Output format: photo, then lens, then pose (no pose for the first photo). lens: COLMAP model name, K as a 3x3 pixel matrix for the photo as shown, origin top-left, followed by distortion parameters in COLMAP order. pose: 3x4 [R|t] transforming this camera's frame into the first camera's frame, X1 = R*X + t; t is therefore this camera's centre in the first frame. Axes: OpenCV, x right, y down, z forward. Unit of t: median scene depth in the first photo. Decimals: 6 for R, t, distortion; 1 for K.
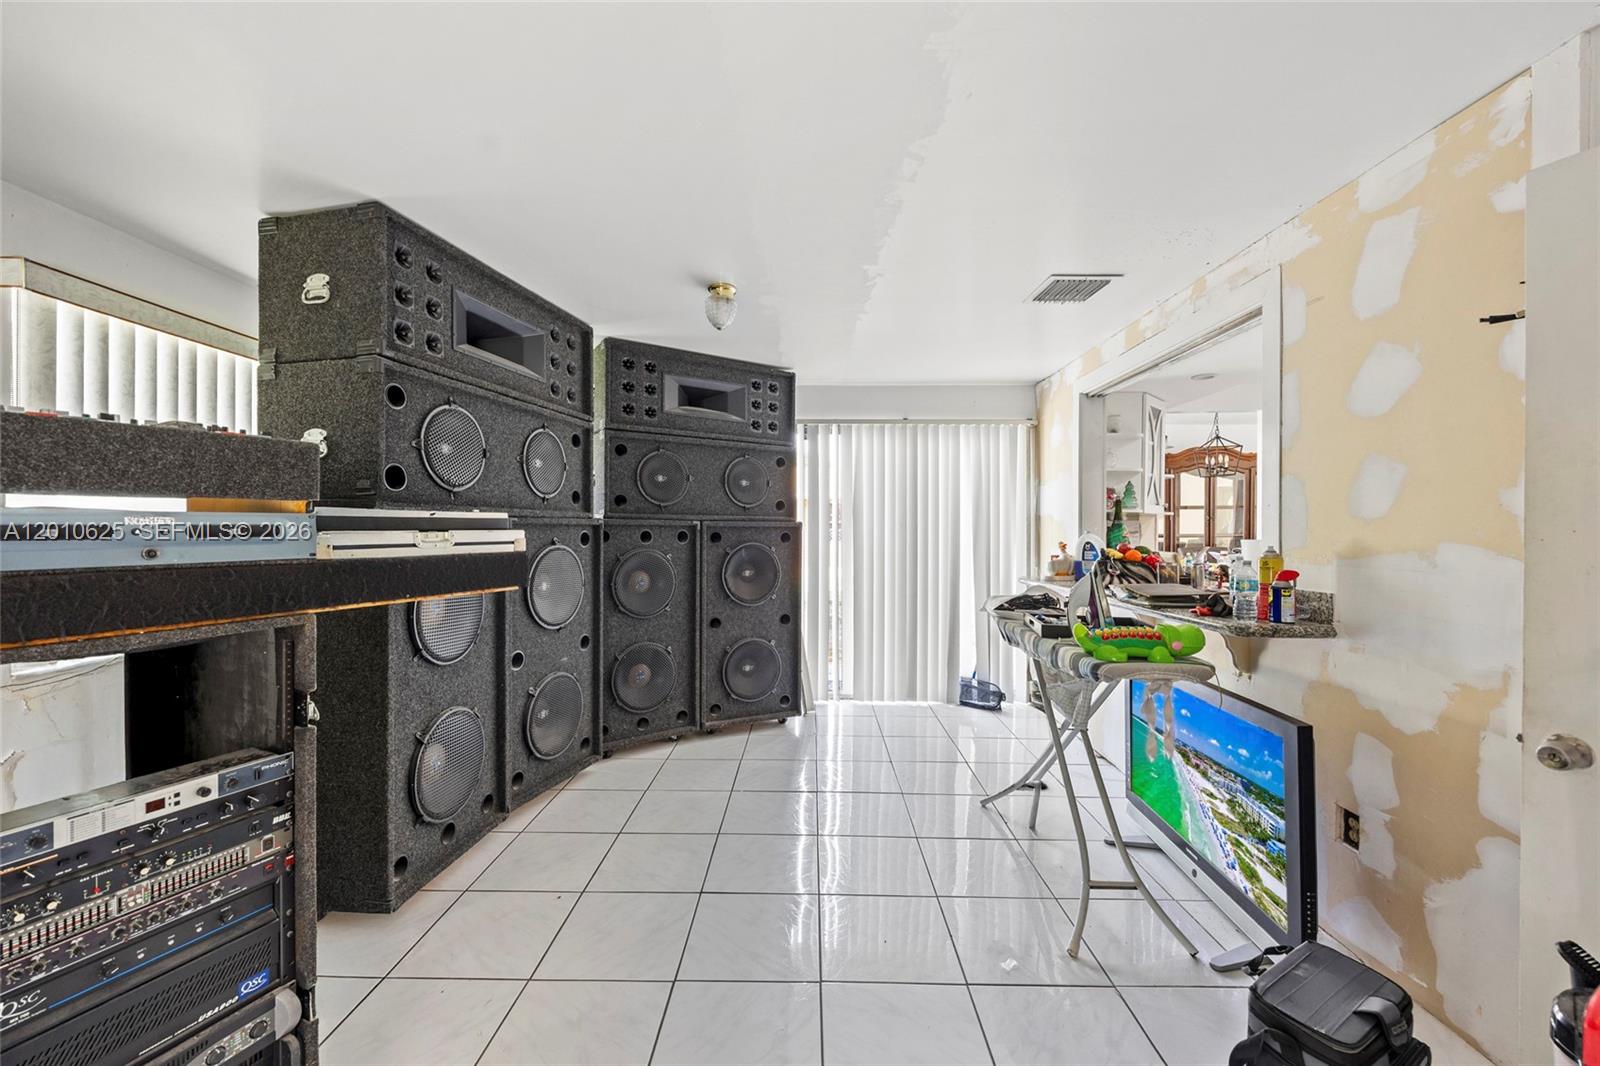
lens RADIAL K [[619.2, 0, 796.7], [0, 619.2, 532.1], [0, 0, 1]] dist [-0.006636, 0.000281]
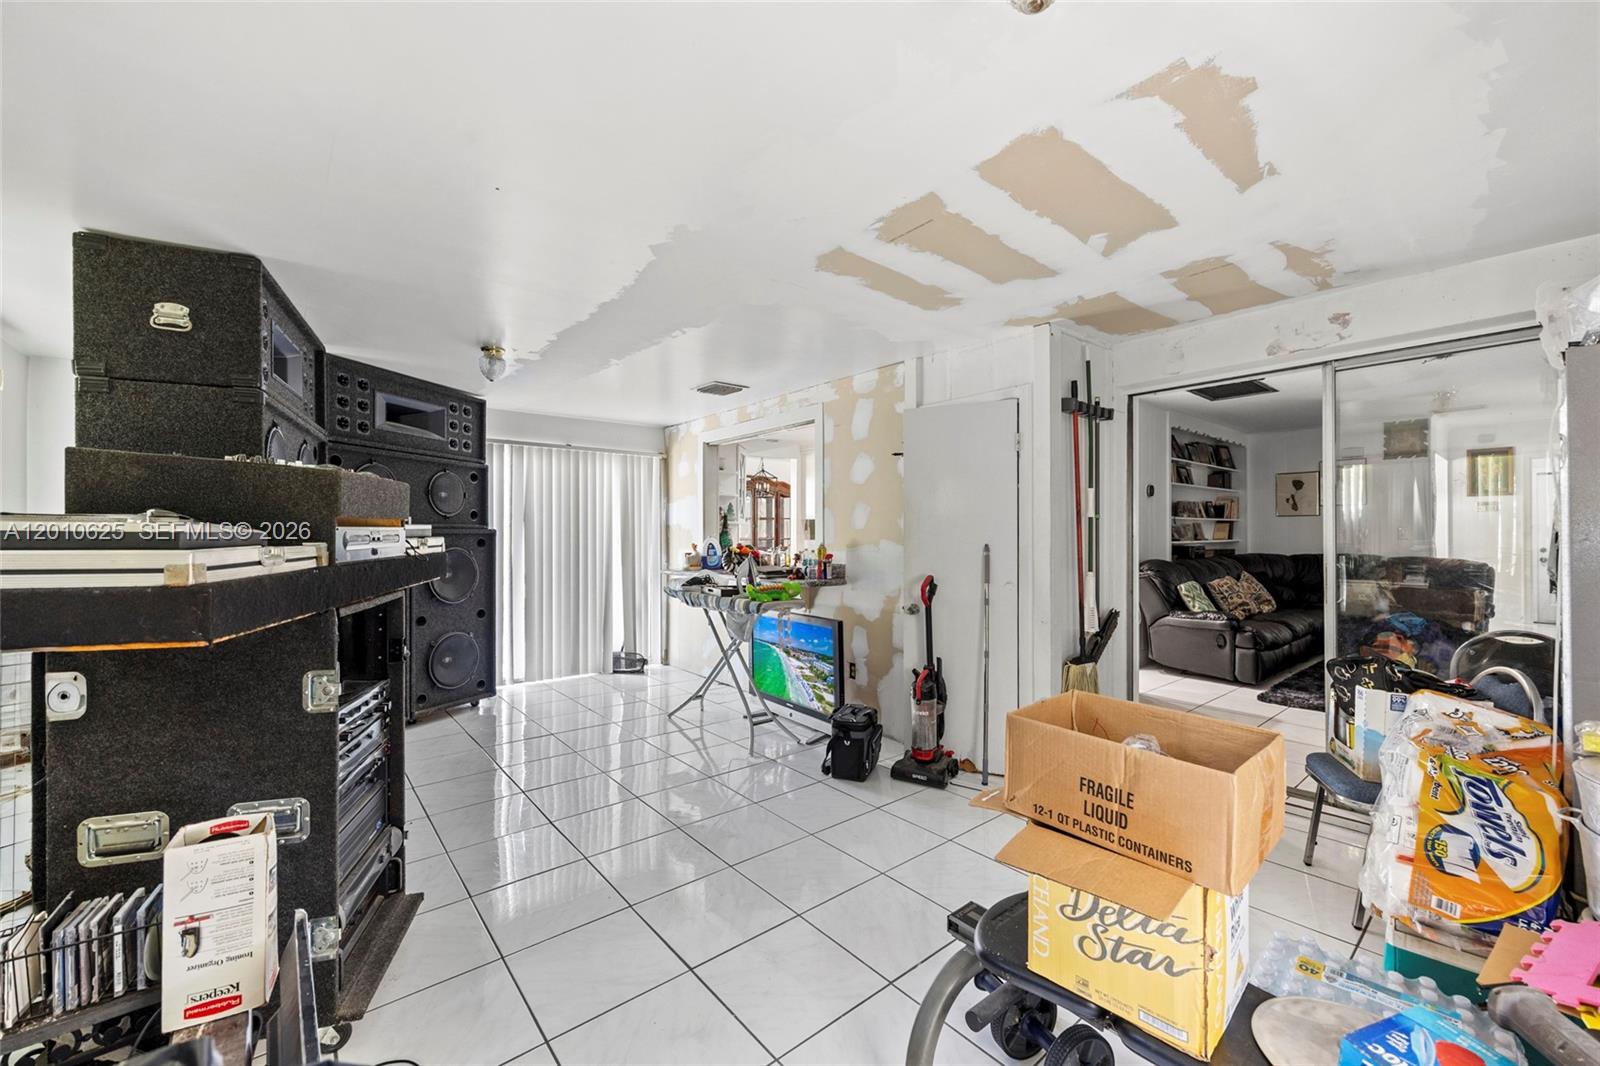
lens RADIAL K [[619.2, 0, 803.9], [0, 619.2, 534.4], [0, 0, 1]] dist [-0.006636, 0.000281]
pose [[0.760250, -0.003798, 0.649620, -0.427290], [0.007242, 0.999970, -0.002630, -0.000043], [-0.649590, 0.006704, 0.760255, -0.366371]]
